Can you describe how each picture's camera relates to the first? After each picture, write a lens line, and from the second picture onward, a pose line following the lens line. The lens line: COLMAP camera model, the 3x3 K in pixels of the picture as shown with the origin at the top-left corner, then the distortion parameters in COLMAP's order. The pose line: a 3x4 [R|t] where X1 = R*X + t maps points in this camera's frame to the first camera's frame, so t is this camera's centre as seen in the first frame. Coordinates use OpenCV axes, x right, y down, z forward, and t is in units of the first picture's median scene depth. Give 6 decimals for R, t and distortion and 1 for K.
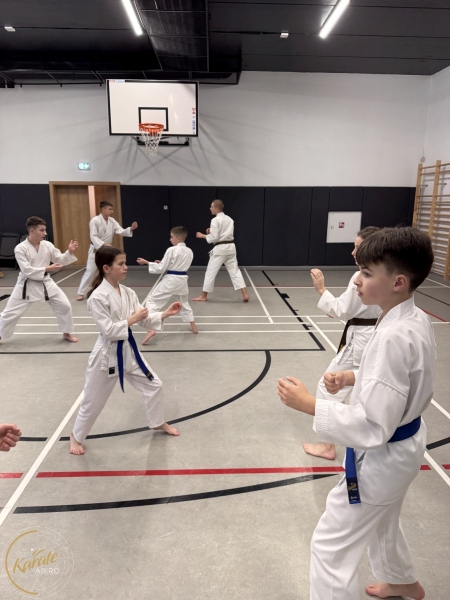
lens RADIAL K [[425.3, 0, 229.2], [0, 425.3, 301.1], [0, 0, 1]] dist [0.010763, -0.007787]
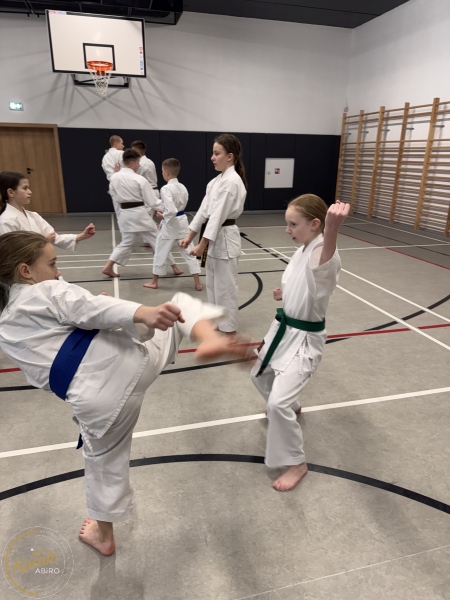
lens RADIAL K [[425.3, 0, 229.2], [0, 425.3, 301.1], [0, 0, 1]] dist [0.010763, -0.007787]
pose [[0.976666, -0.063889, 0.205041, -0.104166], [0.042911, 0.993527, 0.105177, 0.032762], [-0.210434, -0.093924, 0.973086, -0.055498]]
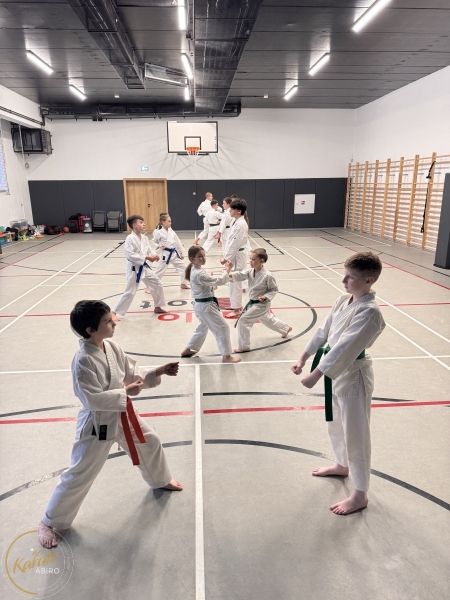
lens RADIAL K [[424.4, 0, 233.3], [0, 424.4, 306.8], [0, 0, 1]] dist [0.059622, -0.046368]
pose [[0.998898, -0.027665, 0.037907, -0.080355], [0.025700, 0.998349, 0.051376, 0.139591], [-0.039266, -0.050345, 0.997960, -0.689426]]
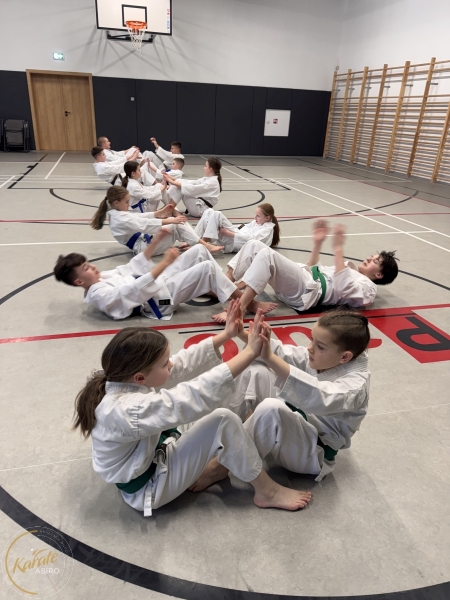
lens RADIAL K [[425.5, 0, 222.8], [0, 425.5, 305.1], [0, 0, 1]] dist [0.005646, -0.004070]
pose [[0.976249, -0.056551, 0.209140, -0.195366], [0.014139, 0.979905, 0.198963, 0.108917], [-0.216189, -0.191280, 0.957431, -0.292549]]
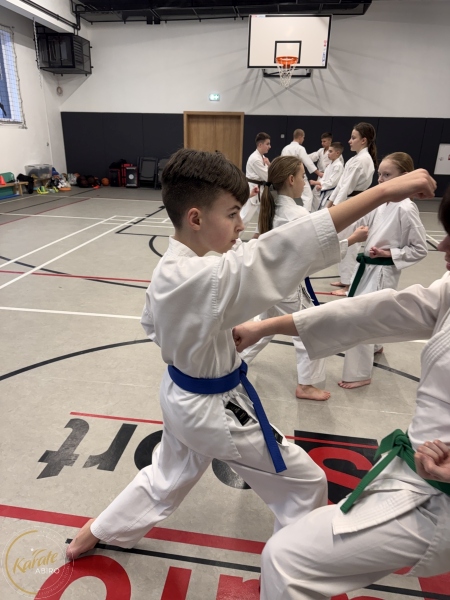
lens RADIAL K [[425.5, 0, 222.8], [0, 425.5, 305.1], [0, 0, 1]] dist [0.005646, -0.004070]
pose [[0.982685, 0.082072, -0.166117, -0.088150], [-0.057585, 0.987429, 0.147203, 0.061298], [0.176110, -0.135088, 0.975057, -0.174335]]
